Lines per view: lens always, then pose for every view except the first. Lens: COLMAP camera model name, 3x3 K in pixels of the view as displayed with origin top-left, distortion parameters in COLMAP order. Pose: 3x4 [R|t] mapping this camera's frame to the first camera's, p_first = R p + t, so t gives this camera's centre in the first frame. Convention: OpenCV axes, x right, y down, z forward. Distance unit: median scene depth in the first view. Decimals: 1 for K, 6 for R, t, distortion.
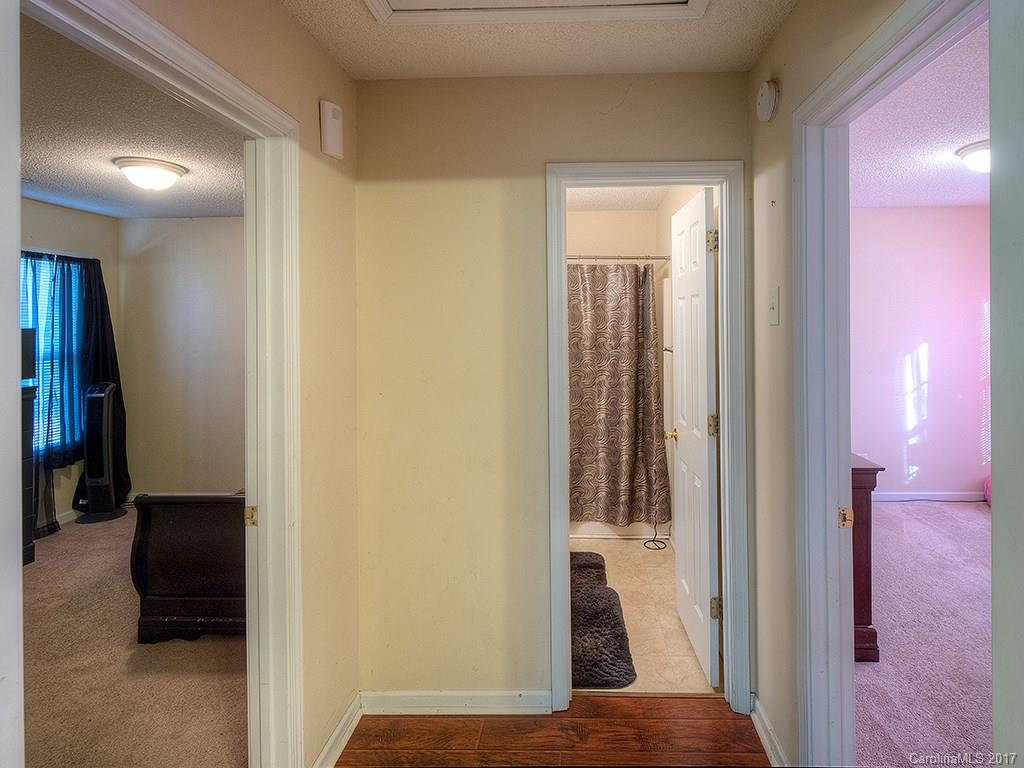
lens RADIAL K [[563.6, 0, 508.2], [0, 563.6, 328.5], [0, 0, 1]] dist [-0.000785, -0.000450]
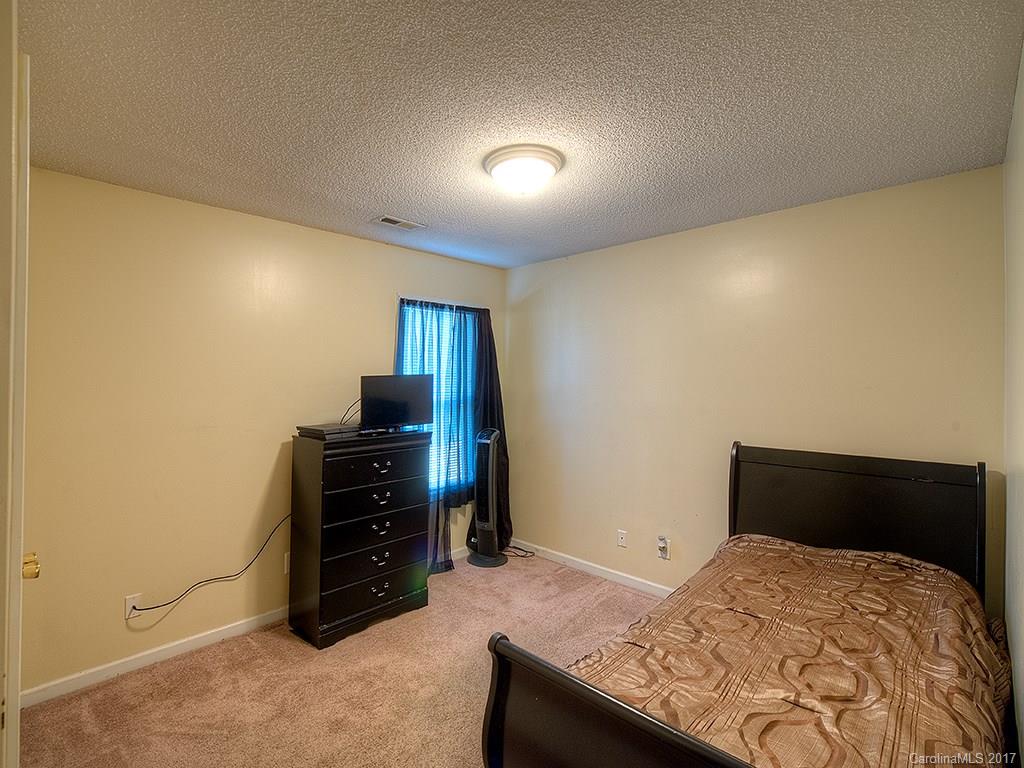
lens RADIAL K [[557.2, 0, 512.0], [0, 557.2, 384.0], [0, 0, 1]] dist [0.000031, -0.000091]
pose [[0.819609, 0.015939, -0.572702, -0.111180], [-0.011282, 0.999868, 0.011681, 0.002738], [0.572812, -0.003113, 0.819681, 0.198210]]
